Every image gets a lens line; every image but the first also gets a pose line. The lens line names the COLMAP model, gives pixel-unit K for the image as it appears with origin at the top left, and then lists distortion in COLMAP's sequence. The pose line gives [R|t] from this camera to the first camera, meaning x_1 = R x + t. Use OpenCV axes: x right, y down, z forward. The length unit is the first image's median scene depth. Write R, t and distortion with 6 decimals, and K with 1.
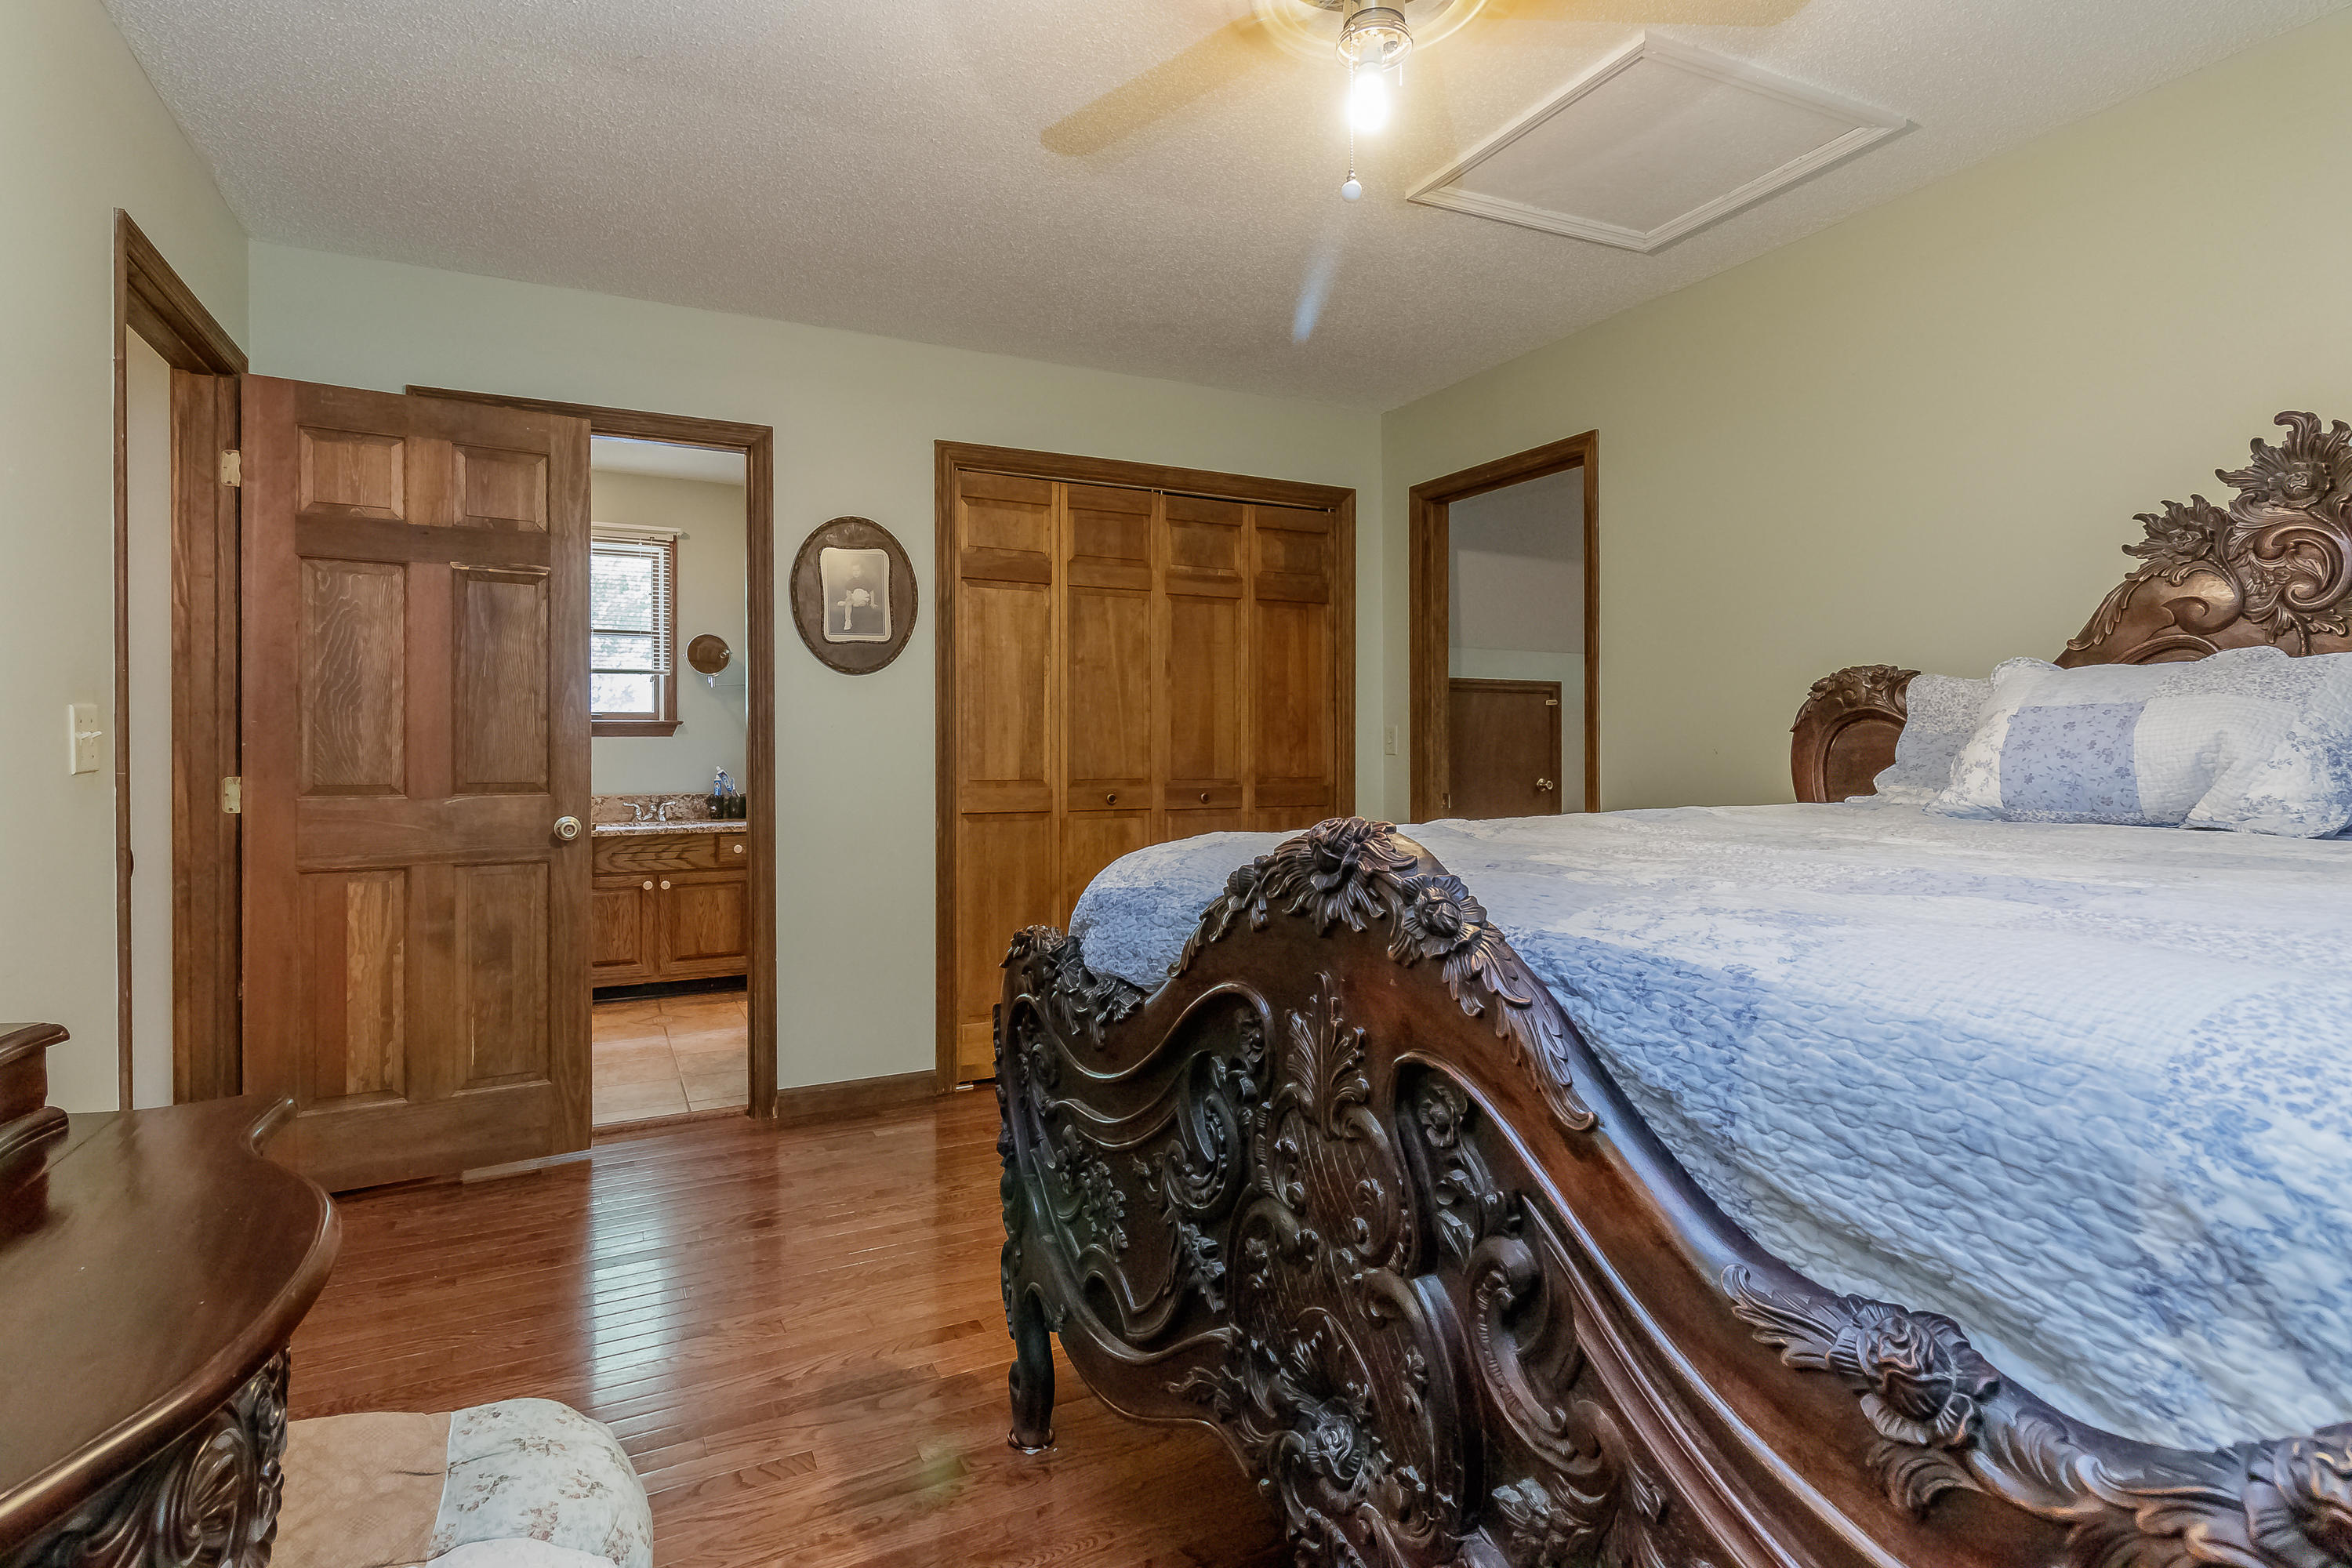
lens RADIAL K [[1151.1, 0, 1174.5], [0, 1151.1, 763.0], [0, 0, 1]] dist [-0.004071, -0.001680]
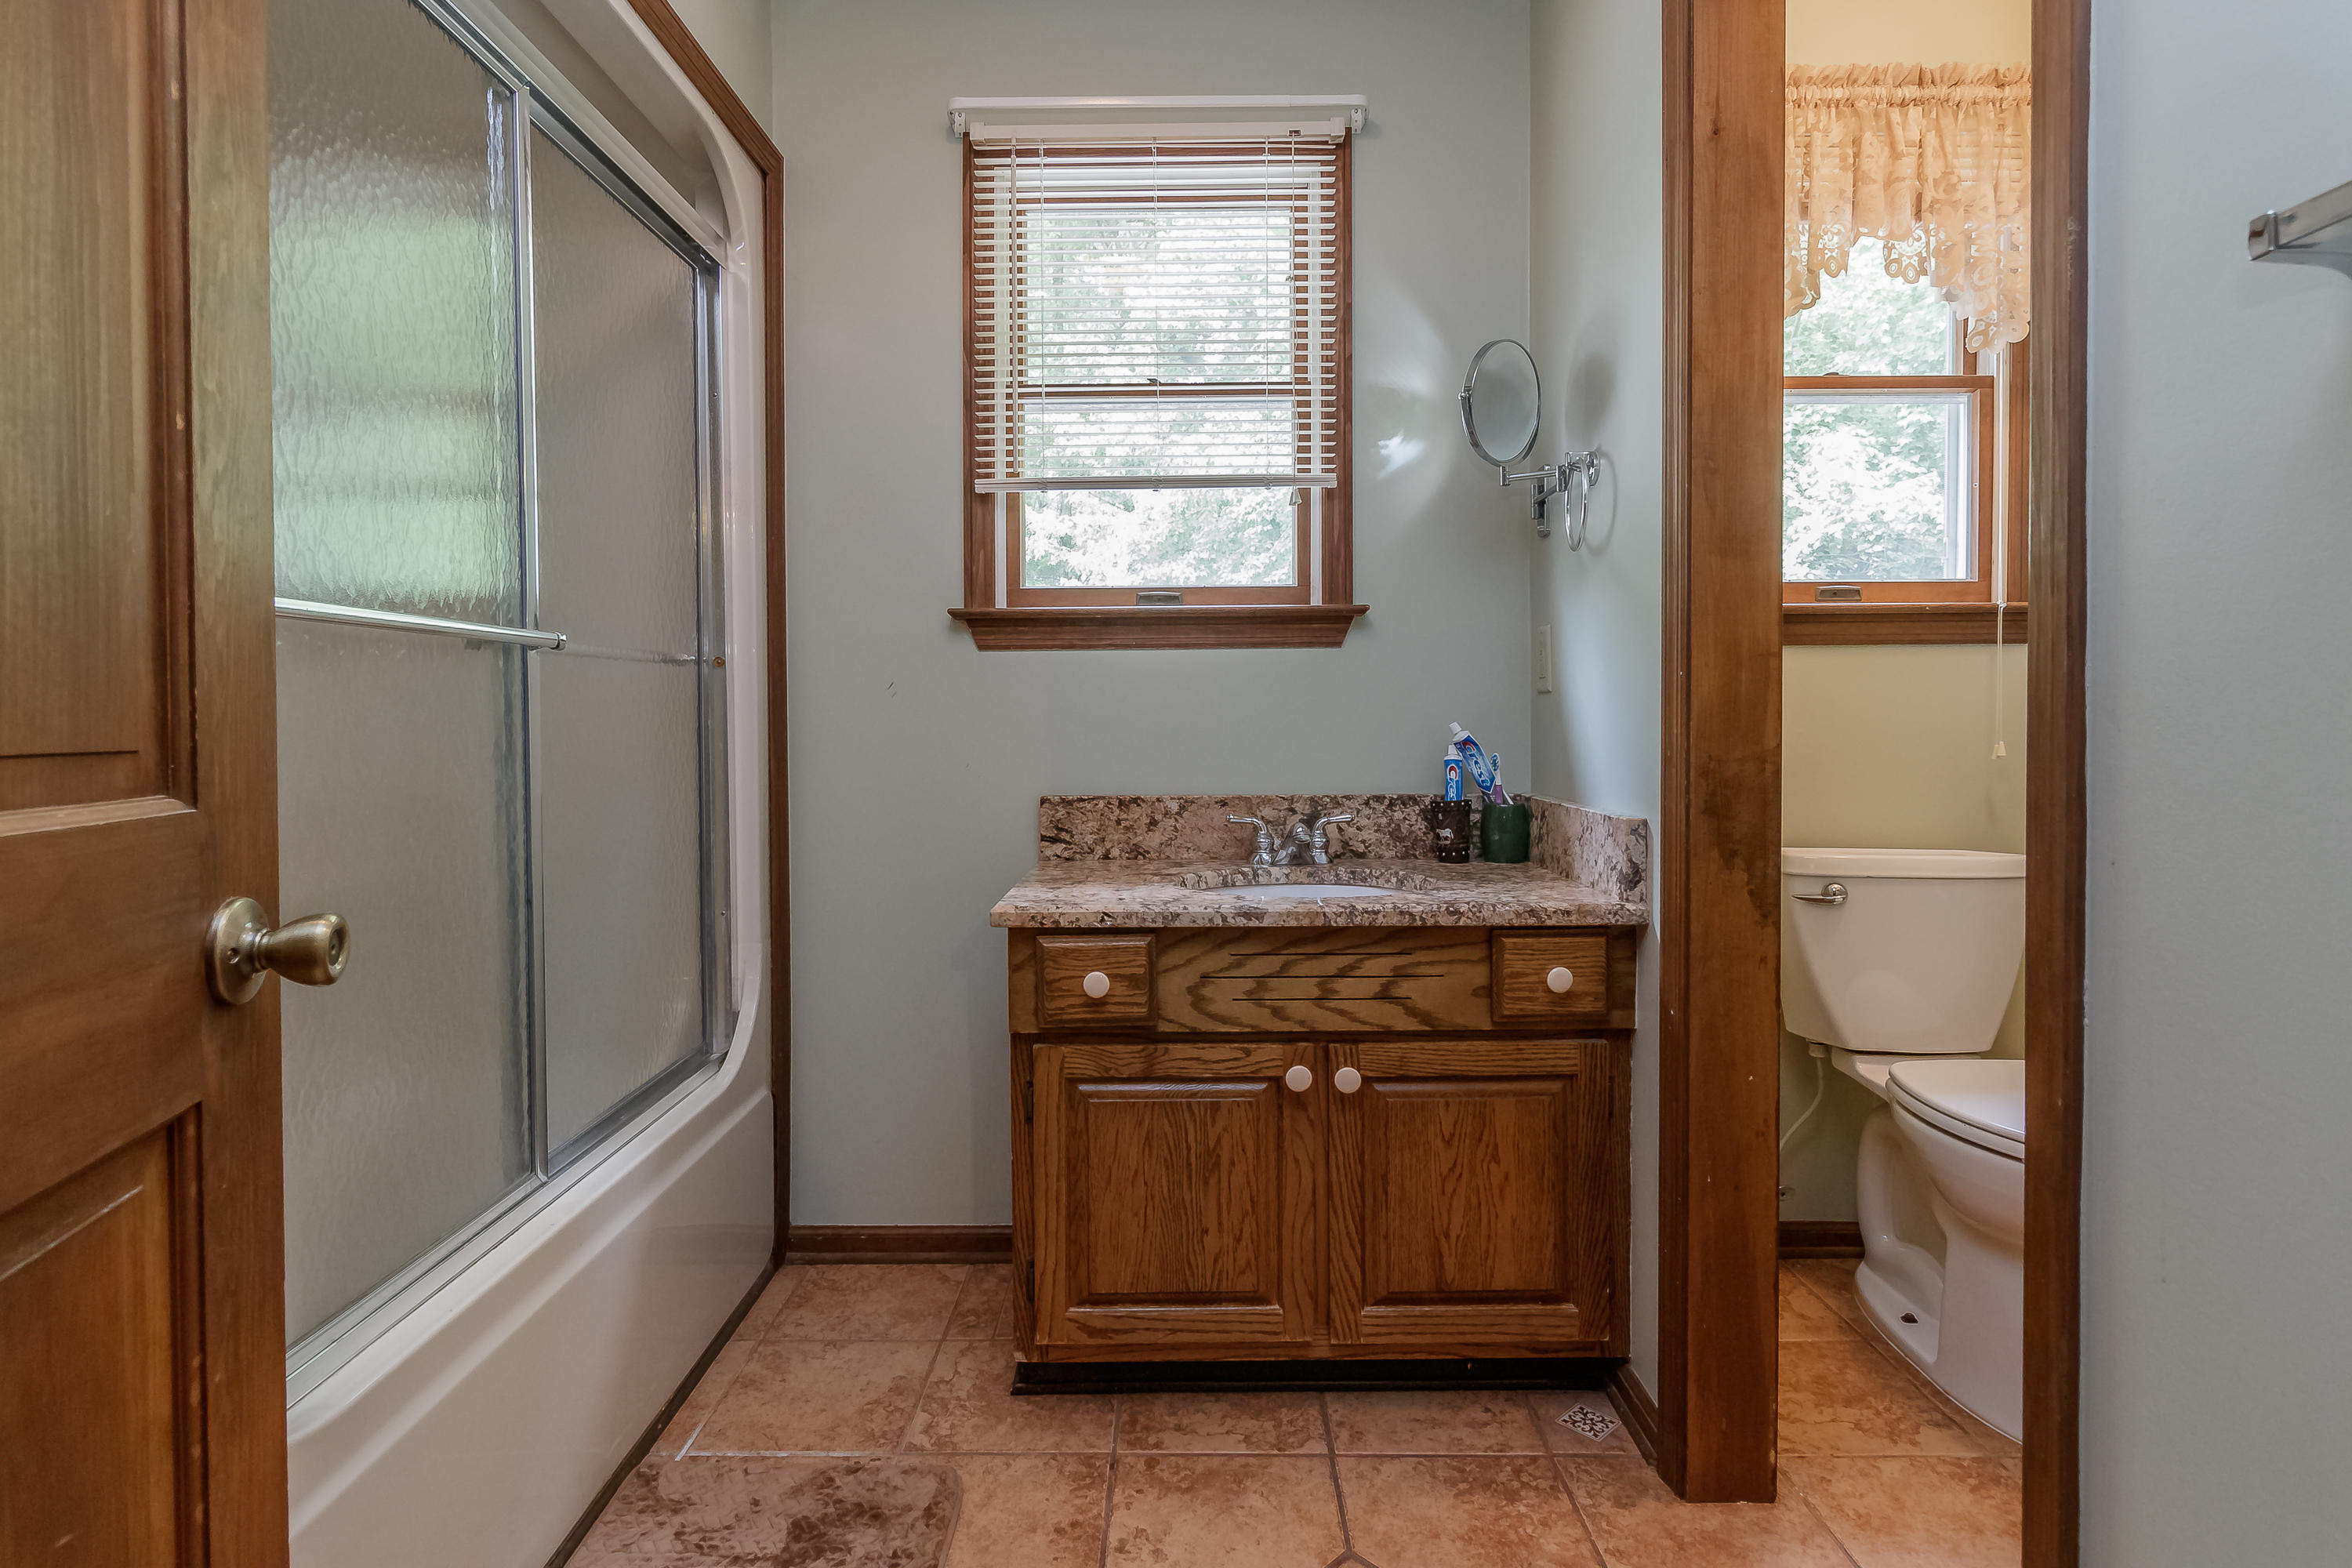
lens RADIAL K [[1151.1, 0, 1177.5], [0, 1151.1, 768.0], [0, 0, 1]] dist [-0.004071, -0.001680]
pose [[0.884323, 0.006549, -0.466830, -0.315183], [0.005775, 0.999672, 0.024964, 0.008372], [0.466840, -0.024772, 0.883995, 0.652788]]
